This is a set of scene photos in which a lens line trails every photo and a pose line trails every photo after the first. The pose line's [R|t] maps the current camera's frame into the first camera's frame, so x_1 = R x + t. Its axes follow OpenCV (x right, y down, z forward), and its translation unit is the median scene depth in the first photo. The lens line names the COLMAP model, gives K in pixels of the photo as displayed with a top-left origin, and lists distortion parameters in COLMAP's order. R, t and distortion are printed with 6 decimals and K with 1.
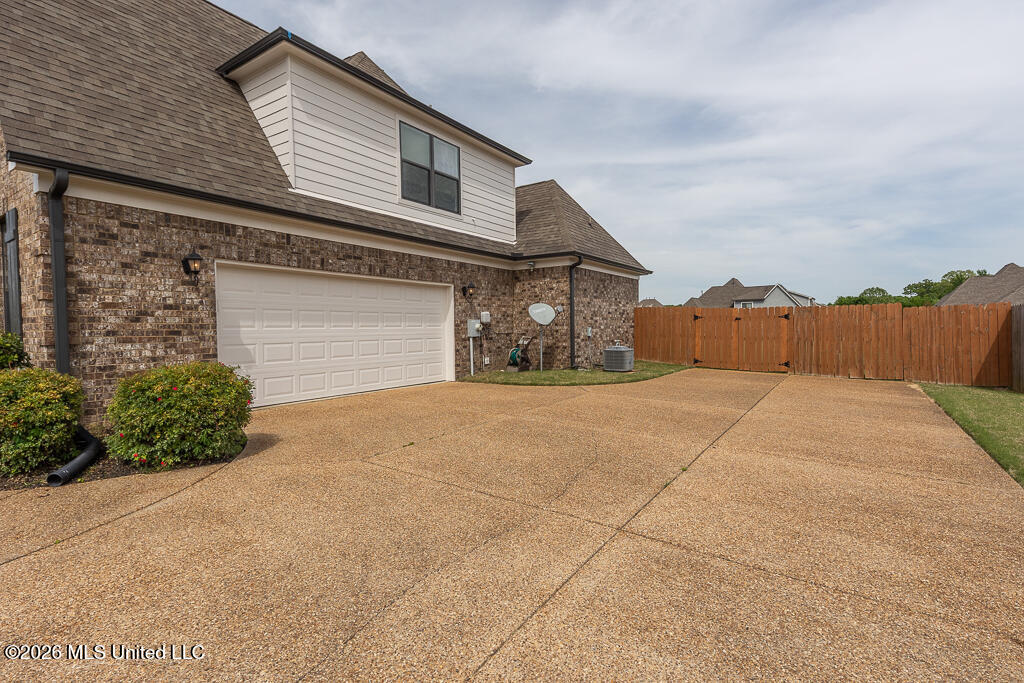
lens RADIAL K [[479.5, 0, 509.1], [0, 479.5, 343.1], [0, 0, 1]] dist [0.049826, -0.021171]
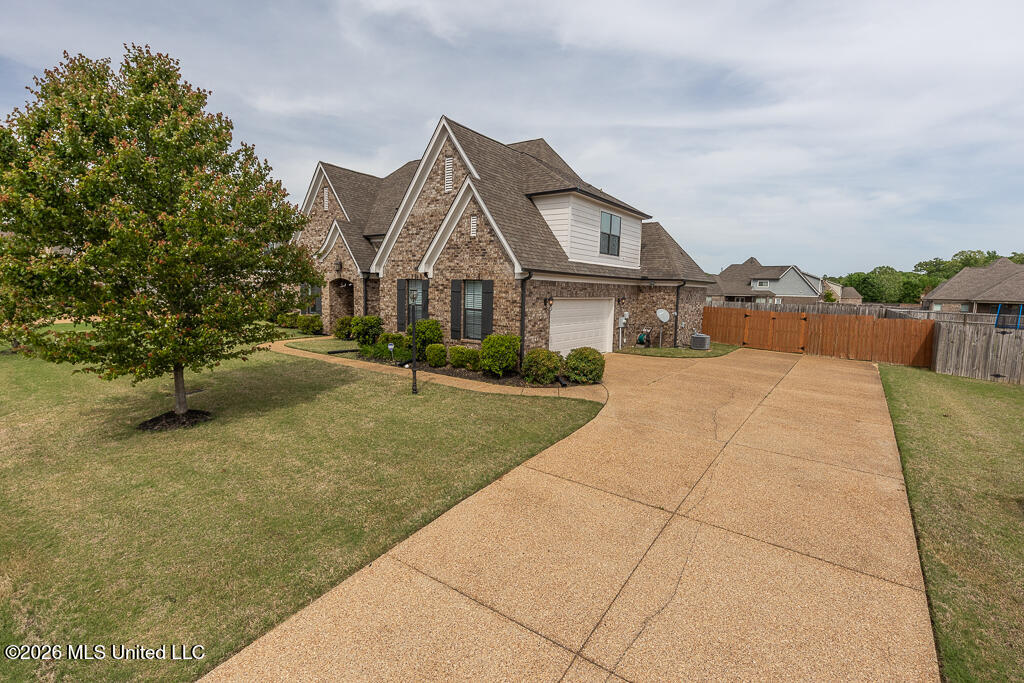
lens RADIAL K [[492.5, 0, 499.0], [0, 492.5, 341.4], [0, 0, 1]] dist [0.055664, -0.032427]
pose [[0.999229, 0.038064, -0.009571, -0.438763], [-0.037173, 0.996069, 0.080399, -0.078101], [0.012593, -0.079982, 0.996717, -0.695493]]
